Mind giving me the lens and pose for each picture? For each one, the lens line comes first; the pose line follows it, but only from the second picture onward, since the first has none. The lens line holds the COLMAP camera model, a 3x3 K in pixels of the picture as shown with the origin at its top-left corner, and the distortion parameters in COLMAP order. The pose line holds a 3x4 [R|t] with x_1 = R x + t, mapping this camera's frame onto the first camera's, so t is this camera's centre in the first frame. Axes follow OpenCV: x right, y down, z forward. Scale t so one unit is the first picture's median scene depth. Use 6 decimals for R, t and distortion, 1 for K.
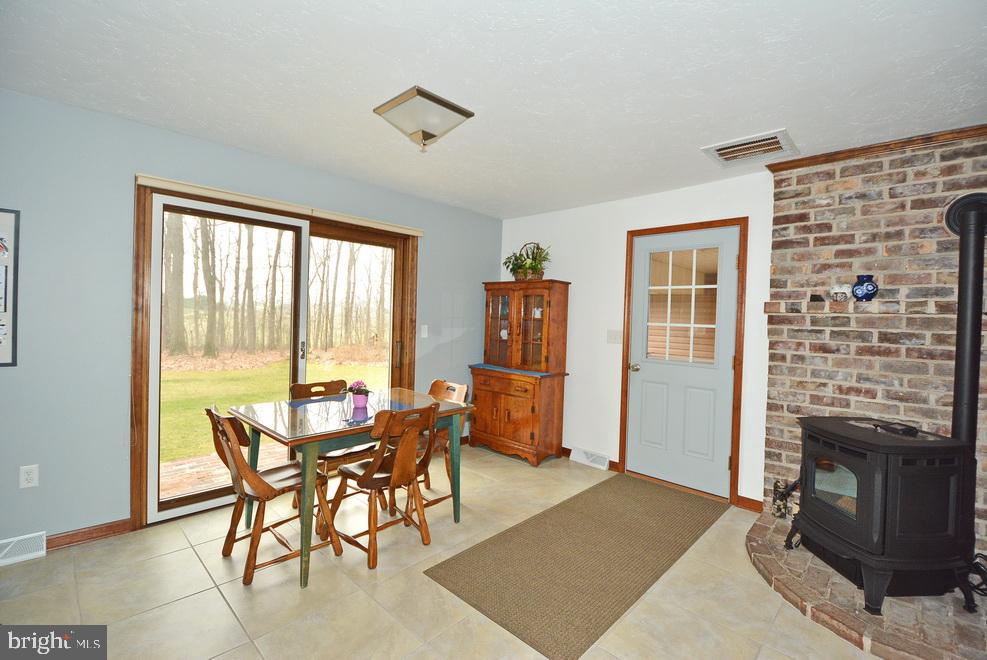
lens RADIAL K [[433.3, 0, 495.5], [0, 433.3, 321.3], [0, 0, 1]] dist [0.010293, -0.019524]
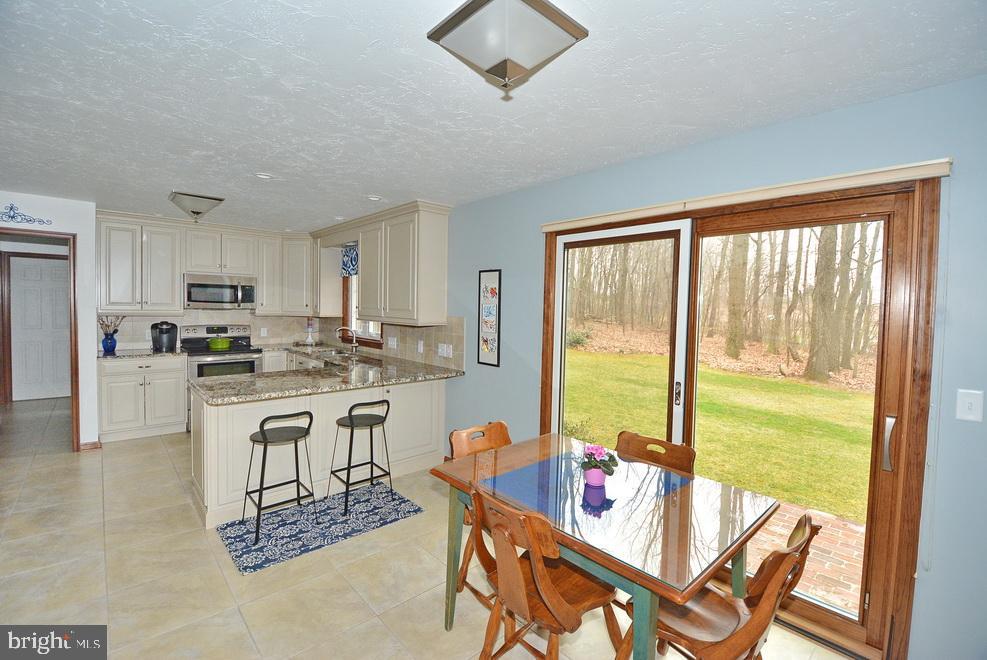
lens RADIAL K [[433.3, 0, 495.5], [0, 433.3, 321.3], [0, 0, 1]] dist [0.010293, -0.019524]
pose [[-0.063069, 0.003431, -0.998003, 0.316200], [-0.035216, 0.999364, 0.005661, -0.048669], [0.997388, 0.035503, -0.062908, 0.704488]]
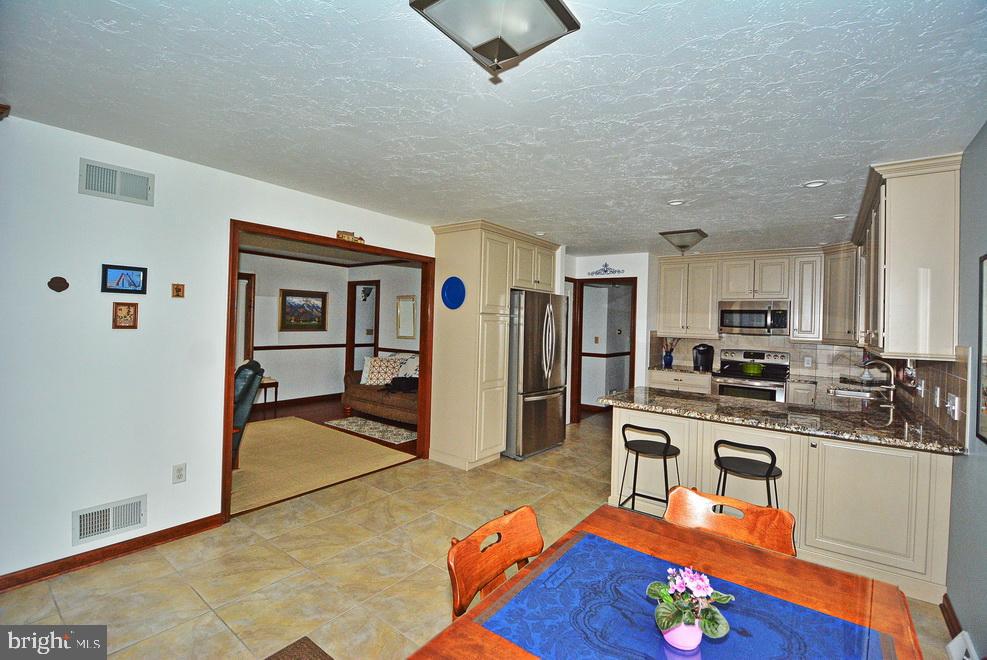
lens RADIAL K [[433.3, 0, 495.5], [0, 433.3, 321.3], [0, 0, 1]] dist [0.010293, -0.019524]
pose [[-0.991507, -0.059701, -0.115537, -0.079424], [-0.060824, 0.998129, 0.006211, -0.049304], [0.114950, 0.013186, -0.993284, 1.076659]]
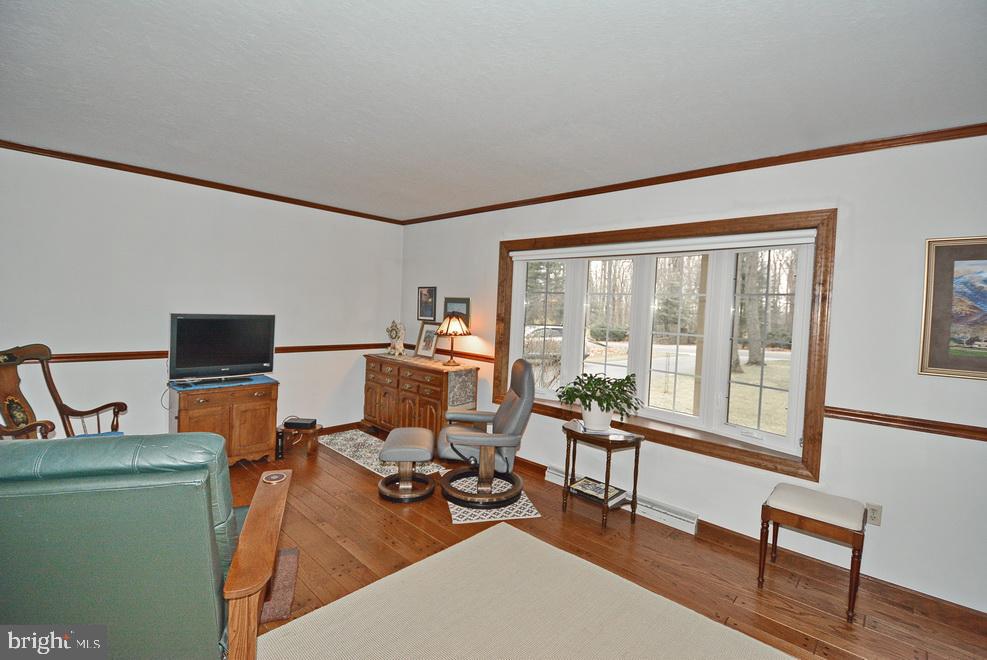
lens RADIAL K [[433.3, 0, 495.5], [0, 433.3, 321.3], [0, 0, 1]] dist [0.010293, -0.019524]
pose [[-0.015223, -0.062704, 0.997916, 0.071239], [-0.031651, 0.997562, 0.062199, -0.024768], [-0.999383, -0.030638, -0.017170, -0.436885]]
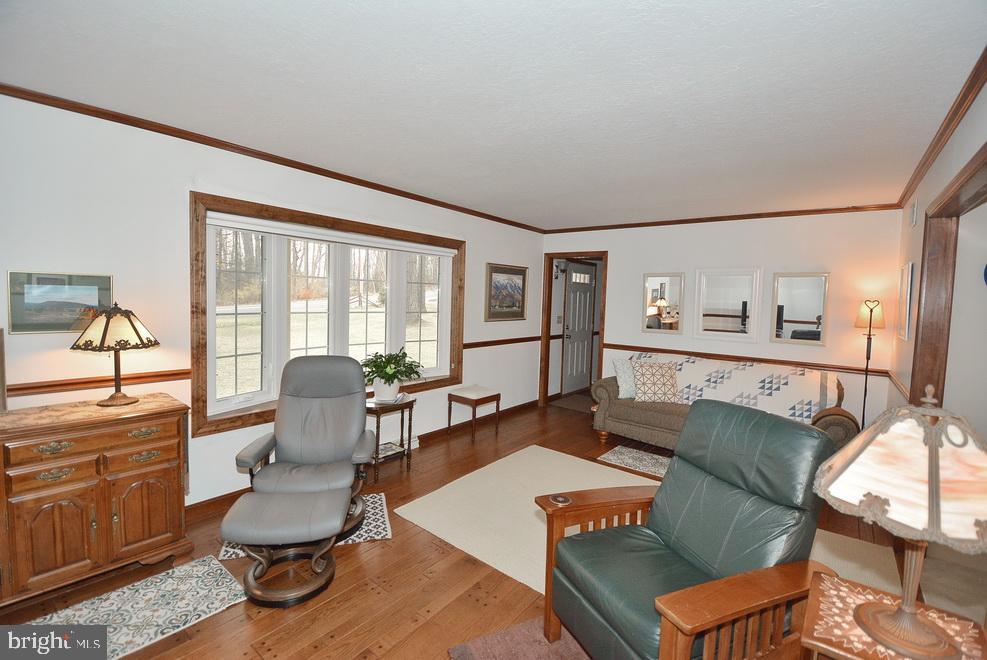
lens RADIAL K [[433.3, 0, 495.5], [0, 433.3, 321.3], [0, 0, 1]] dist [0.010293, -0.019524]
pose [[-0.992922, -0.054576, -0.105484, 0.816593], [-0.061115, 0.996338, 0.059791, -0.018474], [0.101835, 0.065815, -0.992622, 0.387154]]
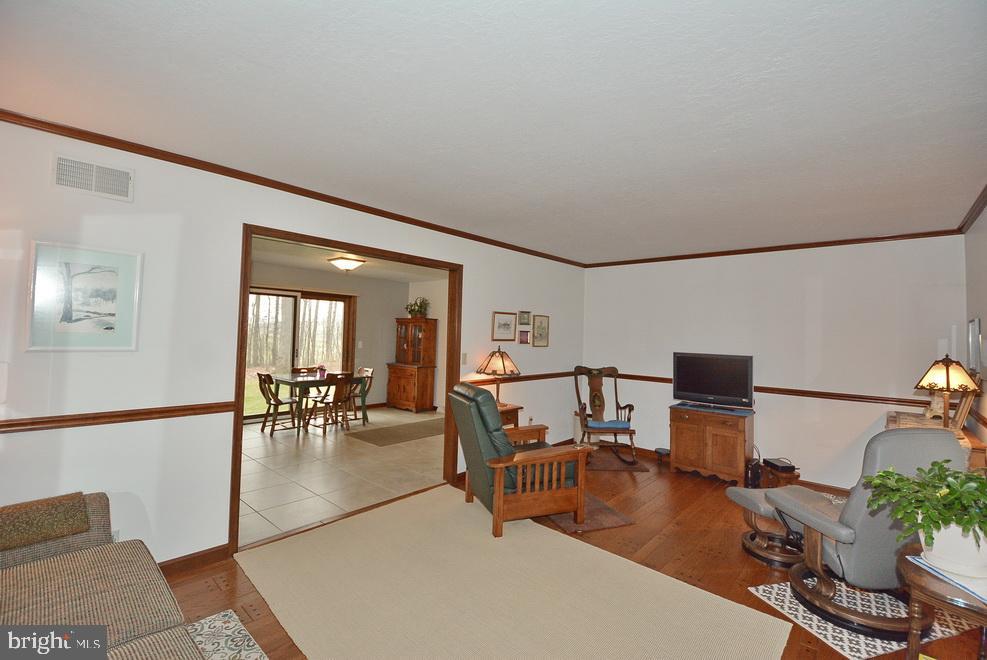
lens RADIAL K [[433.3, 0, 495.5], [0, 433.3, 321.3], [0, 0, 1]] dist [0.010293, -0.019524]
pose [[0.999411, 0.000000, 0.034305, 0.444368], [0.001412, 0.999152, -0.041144, -0.000591], [-0.034276, 0.041168, 0.998564, -1.133154]]
